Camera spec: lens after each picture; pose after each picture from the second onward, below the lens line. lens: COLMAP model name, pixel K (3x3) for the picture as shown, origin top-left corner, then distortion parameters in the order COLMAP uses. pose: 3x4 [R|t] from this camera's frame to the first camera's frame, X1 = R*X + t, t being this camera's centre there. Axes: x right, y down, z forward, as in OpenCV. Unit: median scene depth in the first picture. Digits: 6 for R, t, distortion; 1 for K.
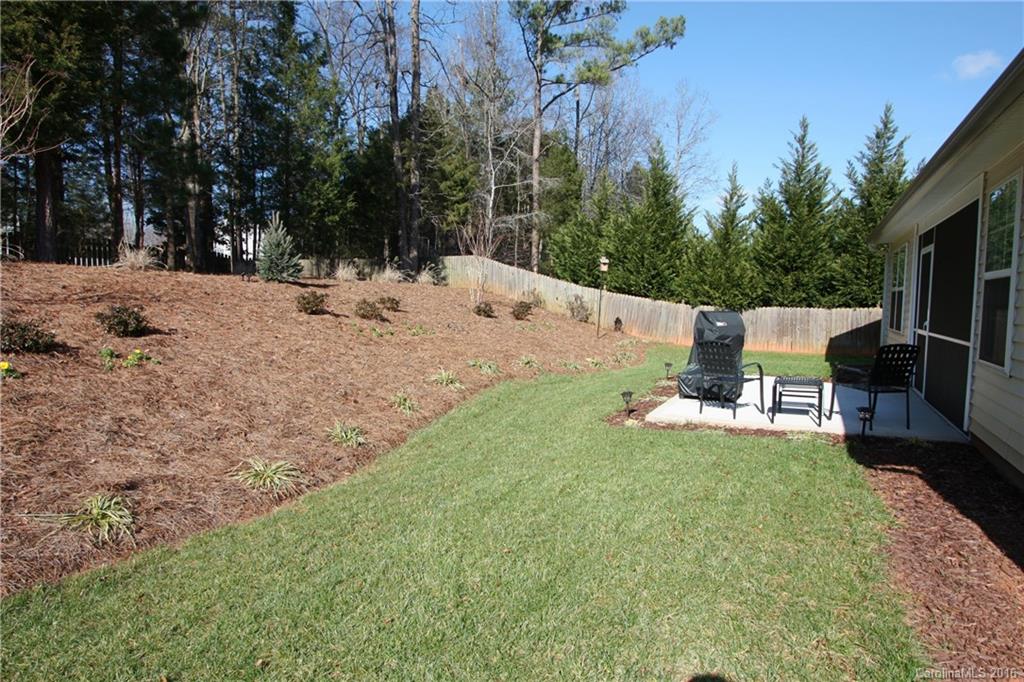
lens RADIAL K [[590.1, 0, 512.0], [0, 590.1, 341.0], [0, 0, 1]] dist [0.000034, 0.000015]
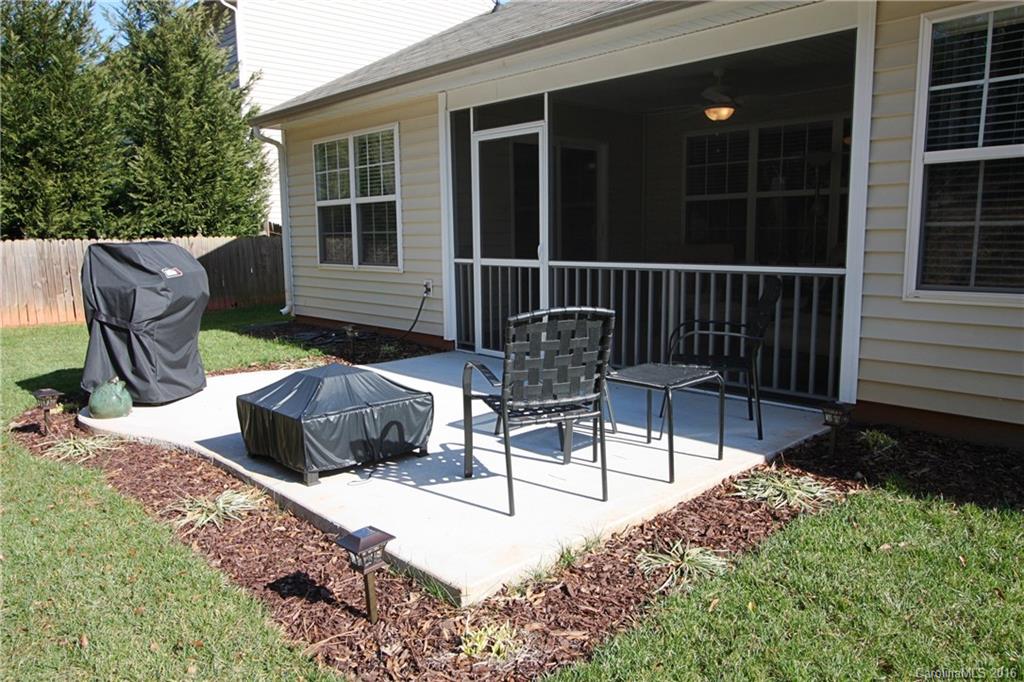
lens RADIAL K [[748.2, 0, 512.0], [0, 748.2, 341.0], [0, 0, 1]] dist [-0.002042, -0.001007]
pose [[0.345514, -0.147139, 0.926806, -0.033158], [0.081120, 0.988617, 0.126711, -0.019053], [-0.934901, 0.031402, 0.353517, 0.393226]]
